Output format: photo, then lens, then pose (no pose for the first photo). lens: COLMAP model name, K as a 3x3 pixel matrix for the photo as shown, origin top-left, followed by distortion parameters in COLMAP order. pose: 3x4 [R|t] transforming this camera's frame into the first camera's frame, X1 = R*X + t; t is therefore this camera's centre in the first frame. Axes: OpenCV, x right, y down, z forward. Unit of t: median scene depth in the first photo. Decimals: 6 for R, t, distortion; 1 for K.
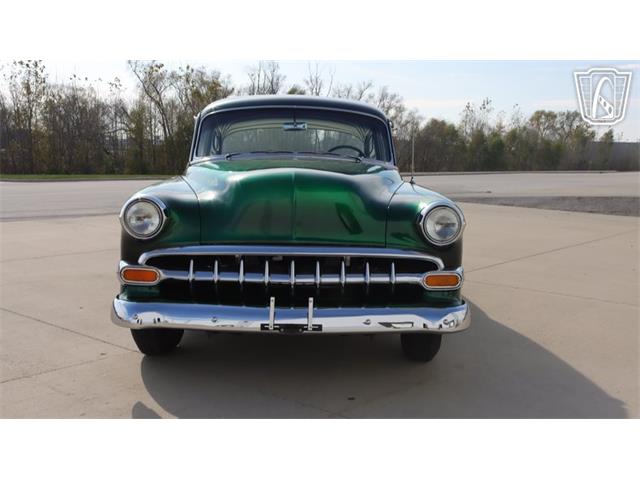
lens RADIAL K [[715.2, 0, 318.1], [0, 715.2, 241.2], [0, 0, 1]] dist [-0.048505, 0.000000]
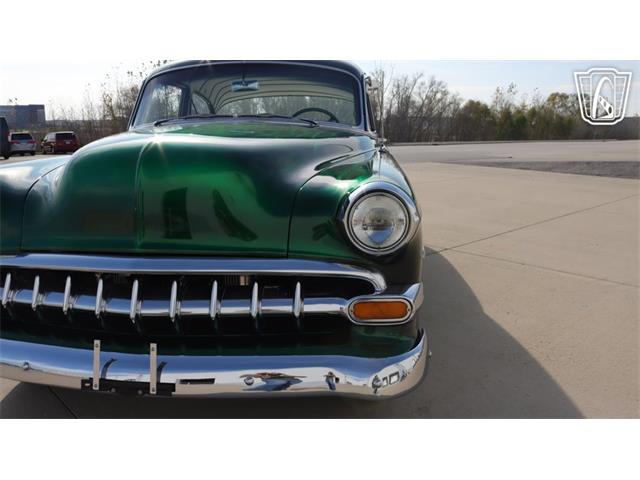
lens RADIAL K [[529.3, 0, 315.2], [0, 529.3, 234.8], [0, 0, 1]] dist [-0.109830, 0.055583]
pose [[0.991891, 0.006955, -0.126905, 0.154894], [0.002821, 0.997050, 0.076697, -0.041072], [0.127064, -0.076433, 0.988945, 0.476708]]
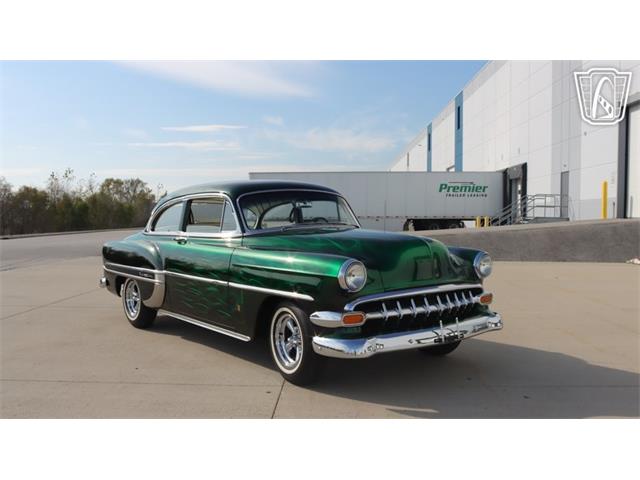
lens RADIAL K [[593.3, 0, 318.8], [0, 593.3, 241.9], [0, 0, 1]] dist [-0.105529, 0.000000]
pose [[0.798251, -0.050803, 0.600179, -0.837238], [0.095065, 0.994574, -0.042250, -0.048647], [-0.594776, 0.090782, 0.798749, 0.117119]]
